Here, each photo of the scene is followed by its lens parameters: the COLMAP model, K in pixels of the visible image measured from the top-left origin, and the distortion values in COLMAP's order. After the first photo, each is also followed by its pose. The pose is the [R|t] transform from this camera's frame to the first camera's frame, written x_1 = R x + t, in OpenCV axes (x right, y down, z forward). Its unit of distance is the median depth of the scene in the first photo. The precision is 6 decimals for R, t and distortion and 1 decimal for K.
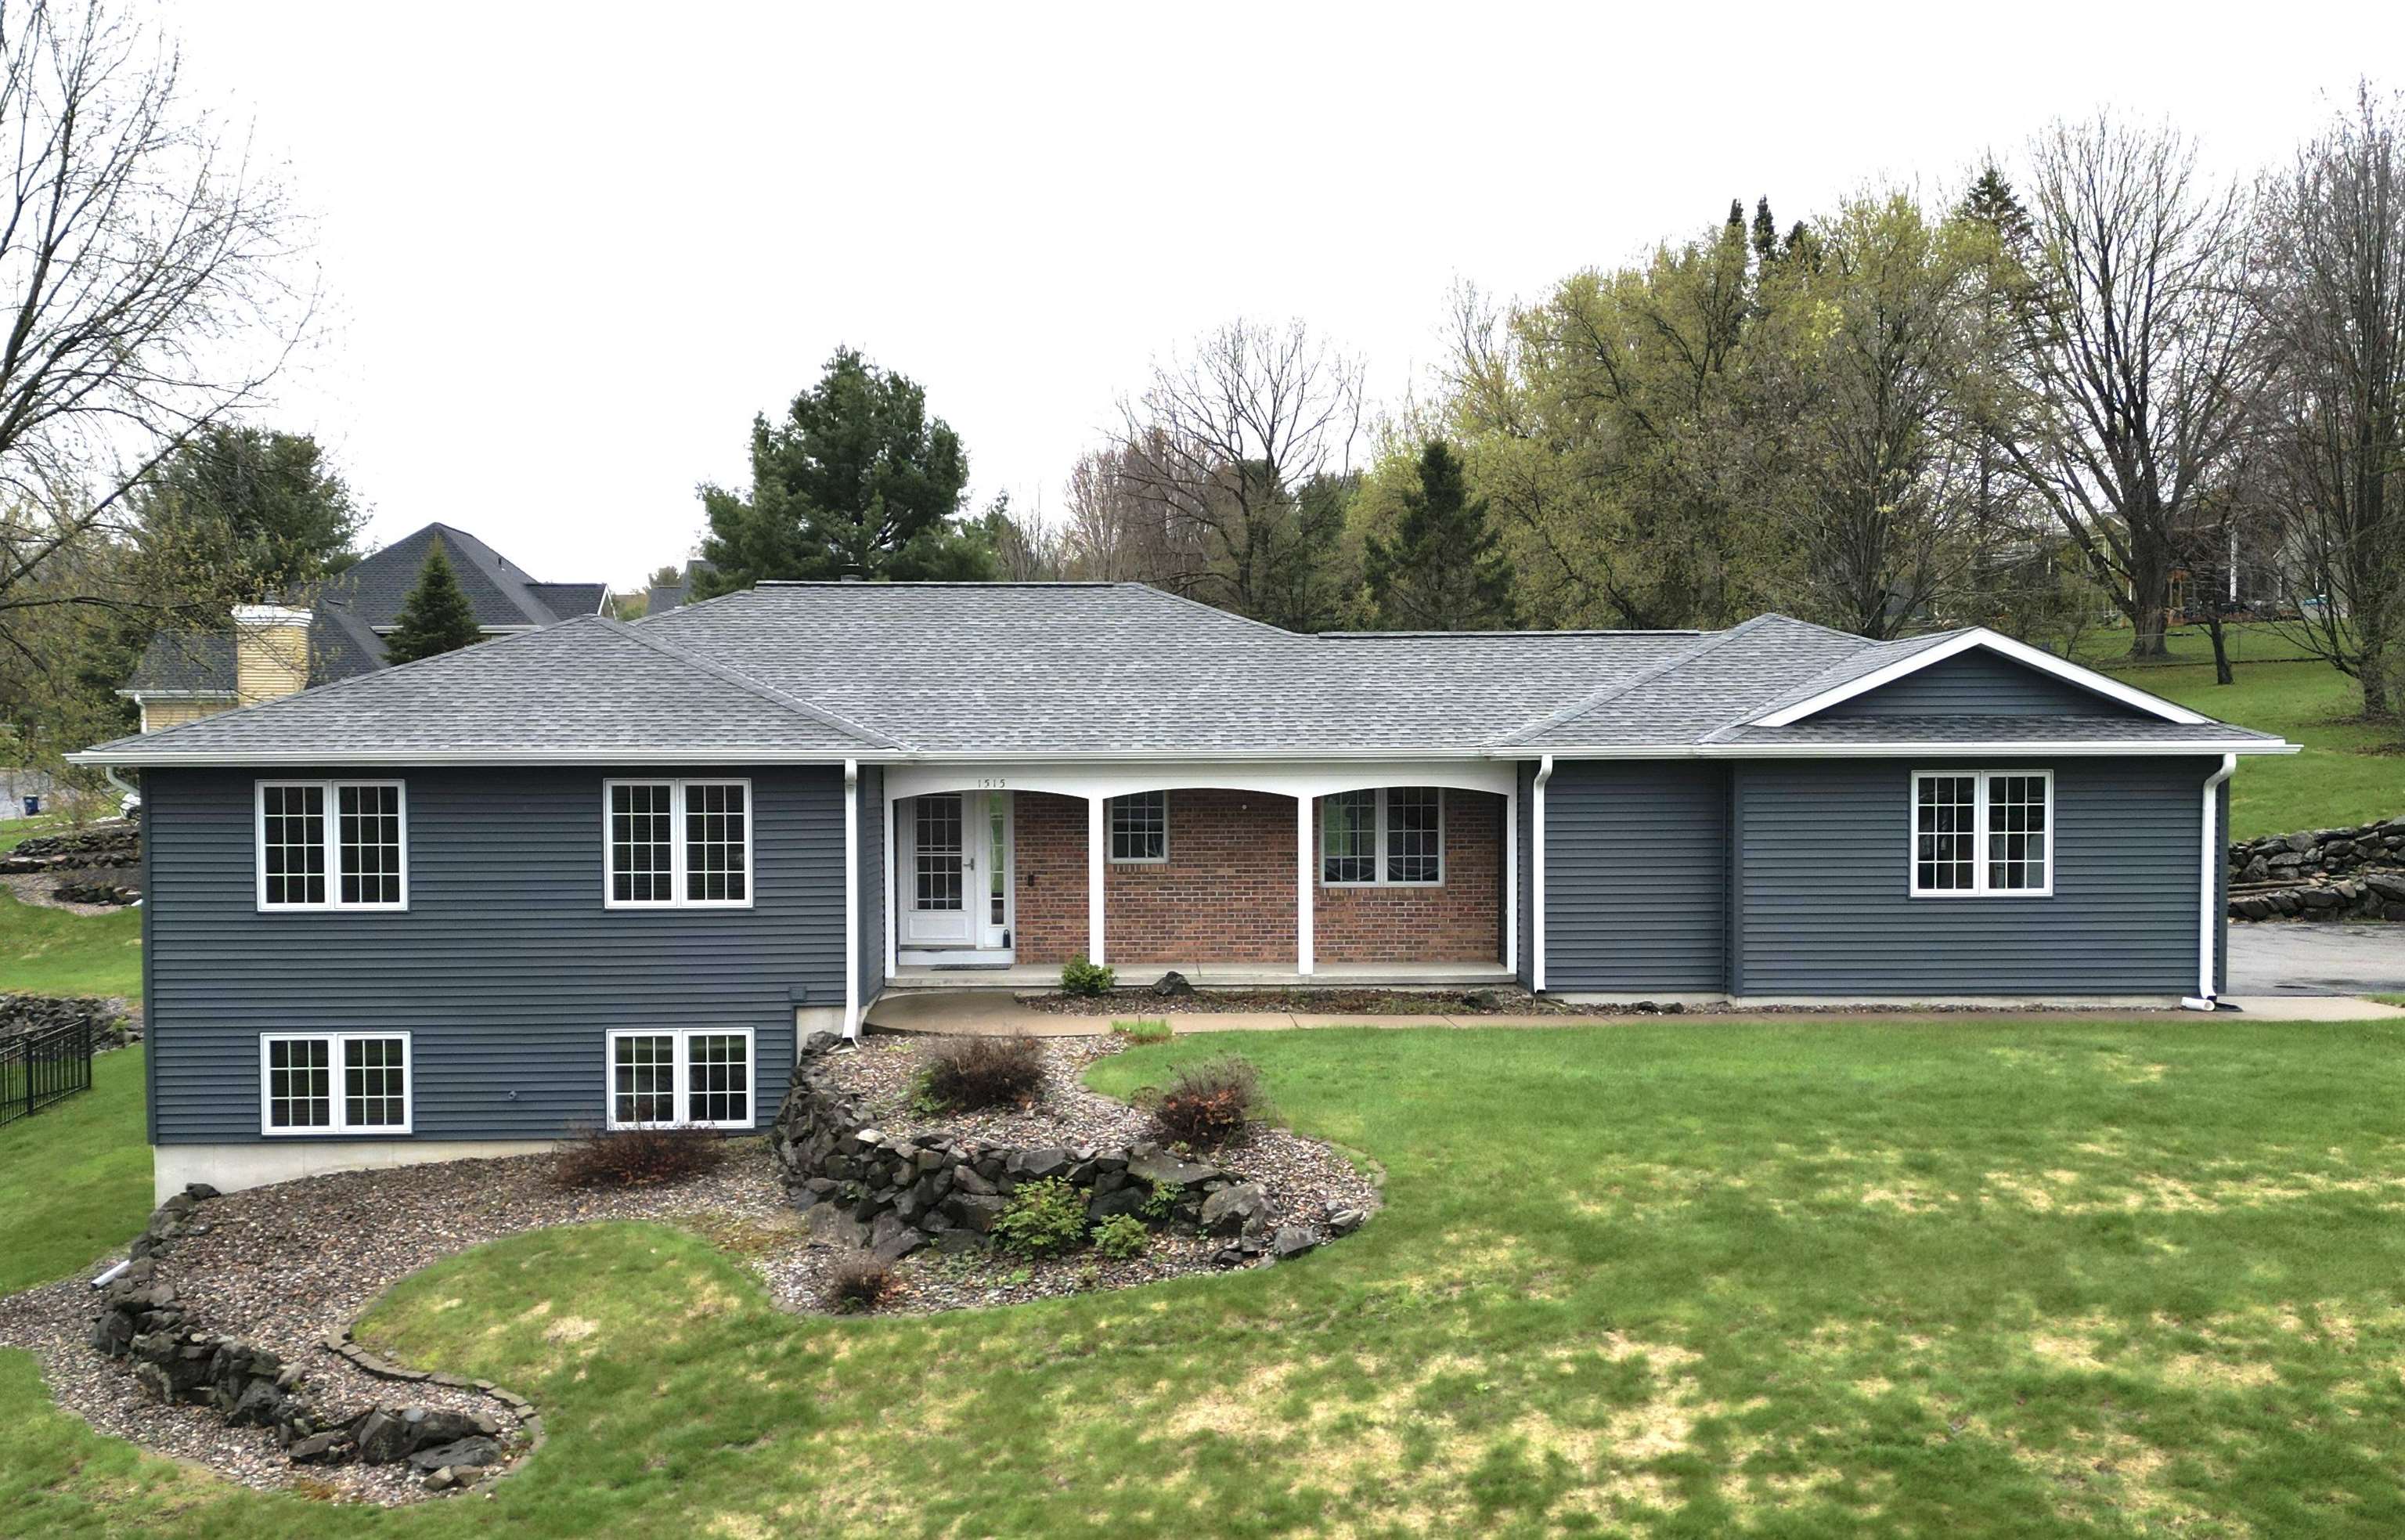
lens RADIAL K [[2222.8, 0, 1202.5], [0, 2222.8, 770.0], [0, 0, 1]] dist [0.043961, -0.004858]
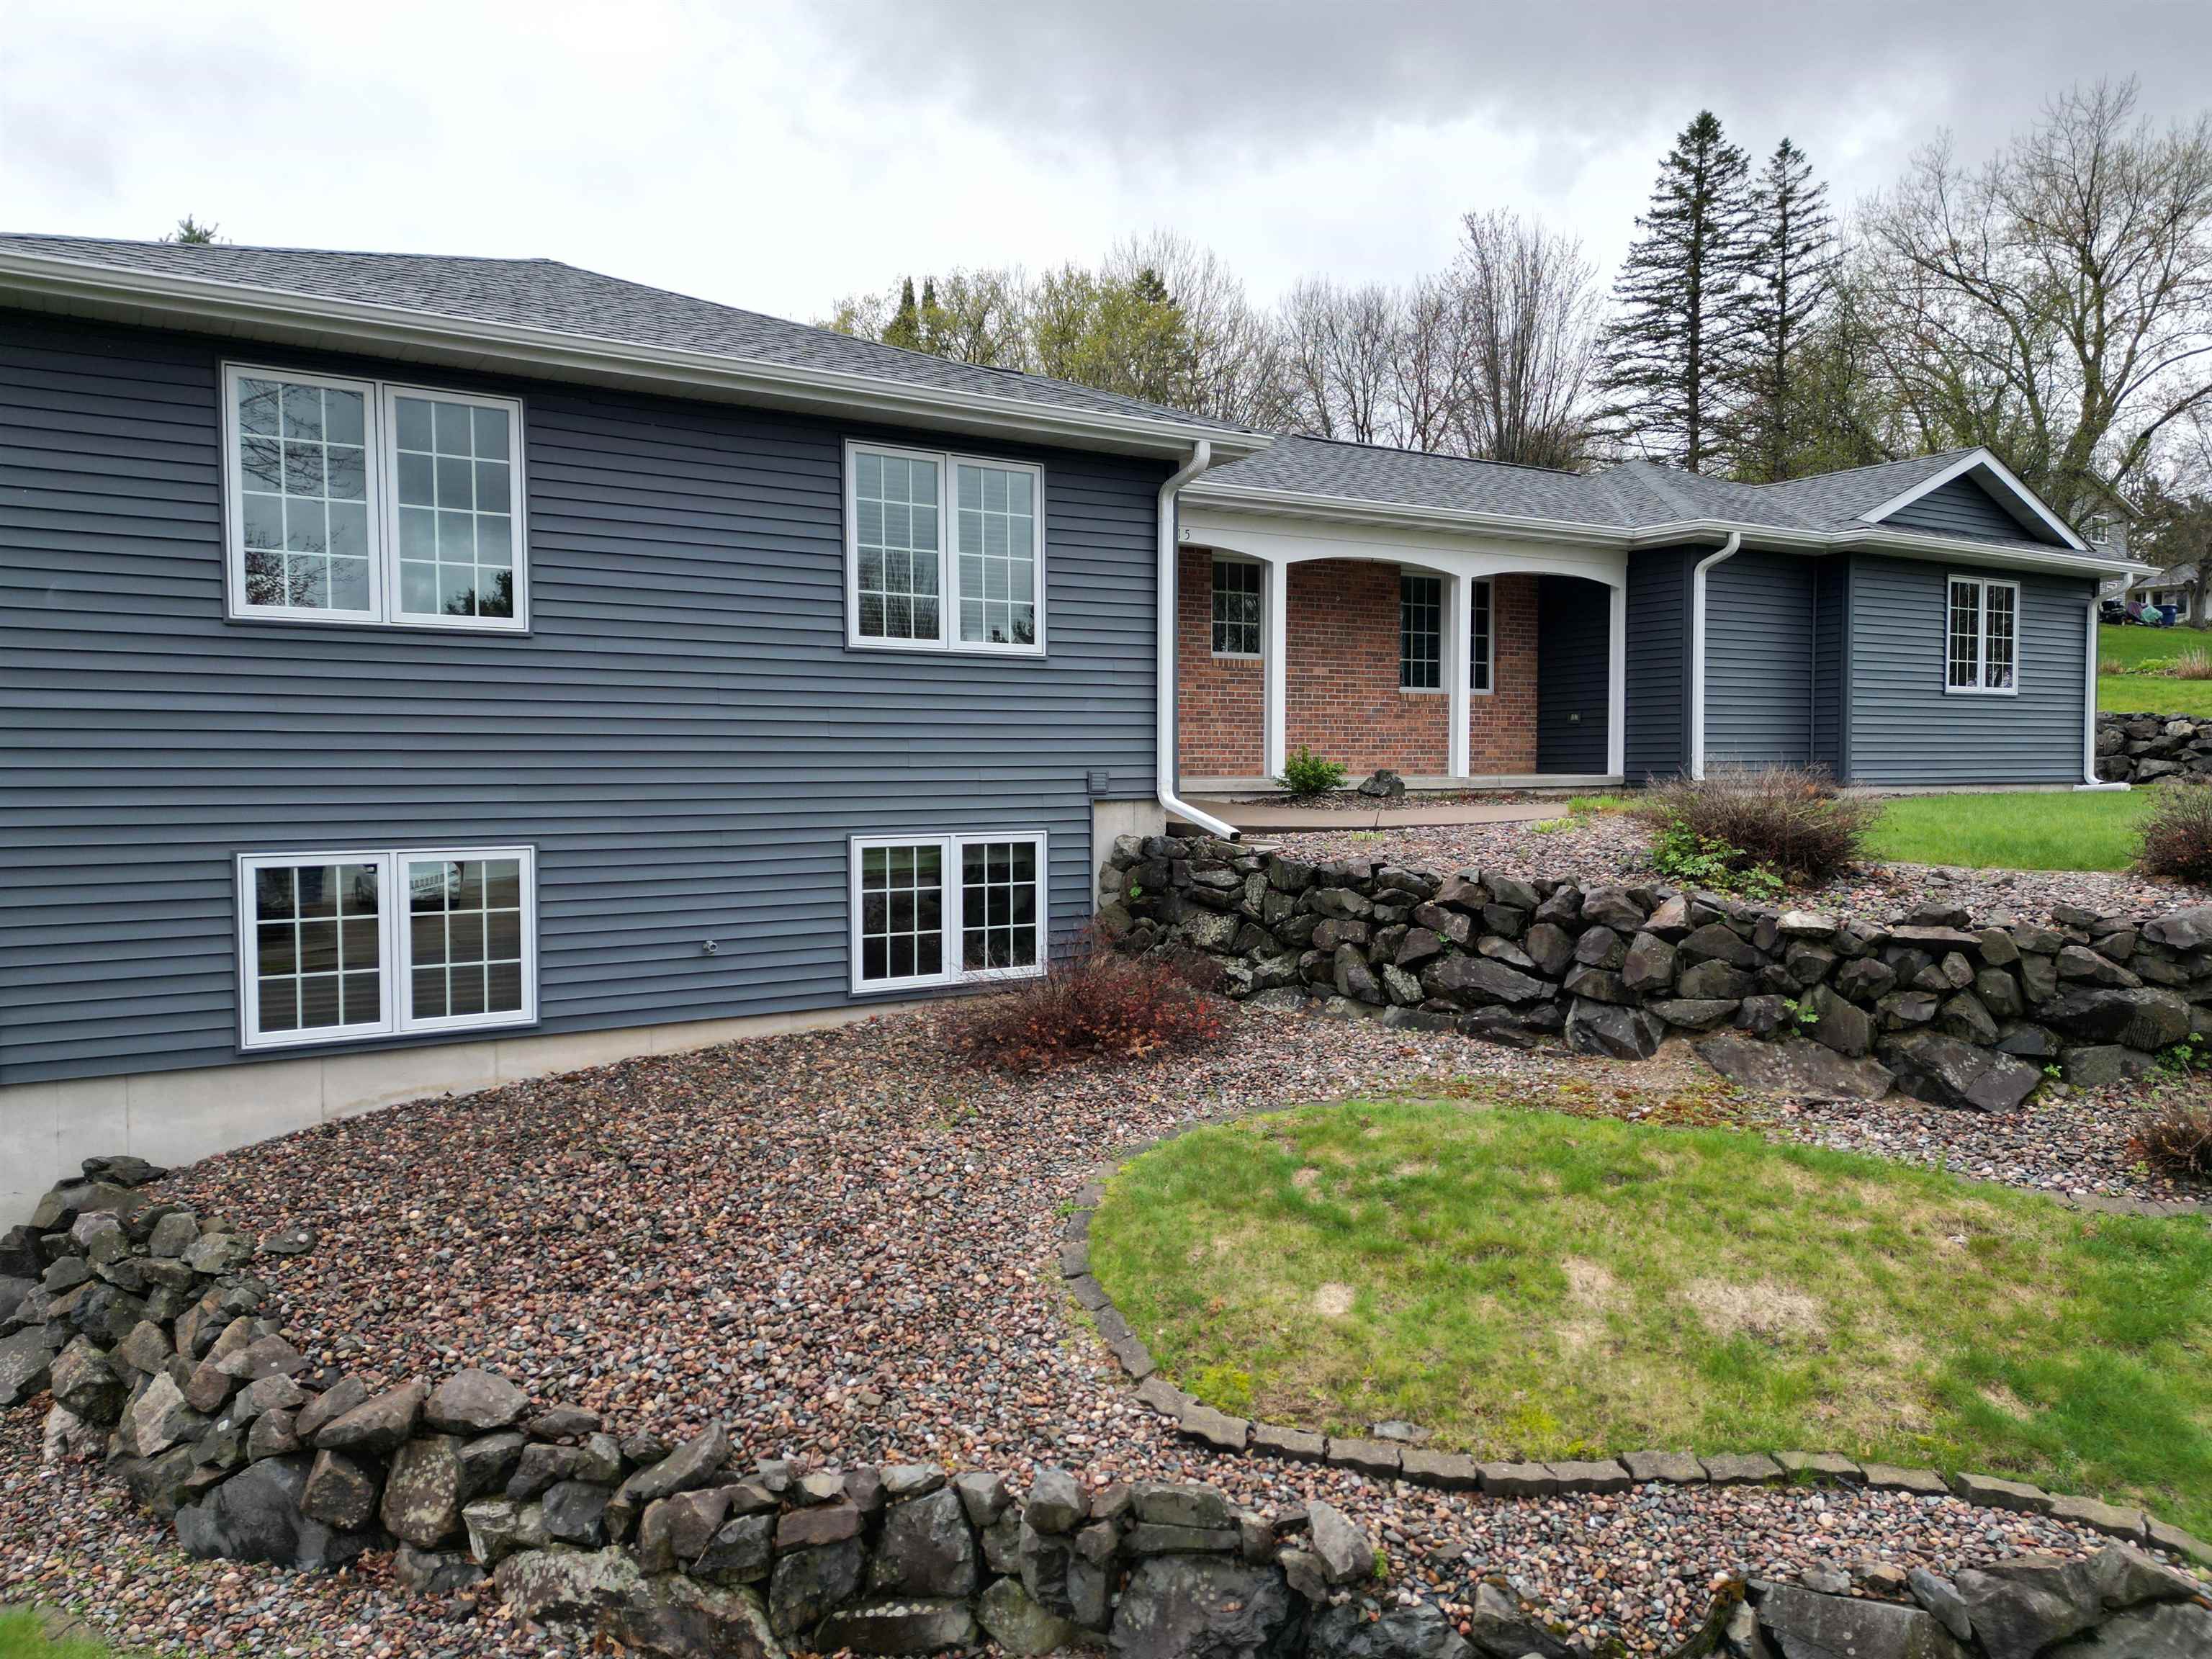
lens RADIAL K [[1561.1, 0, 1106.0], [0, 1561.1, 829.5], [0, 0, 1]] dist [0.065424, -0.037841]
pose [[0.846295, -0.018189, 0.532404, -0.443431], [-0.005380, 0.999074, 0.042684, 0.094473], [-0.532688, -0.038988, 0.845413, 0.580711]]
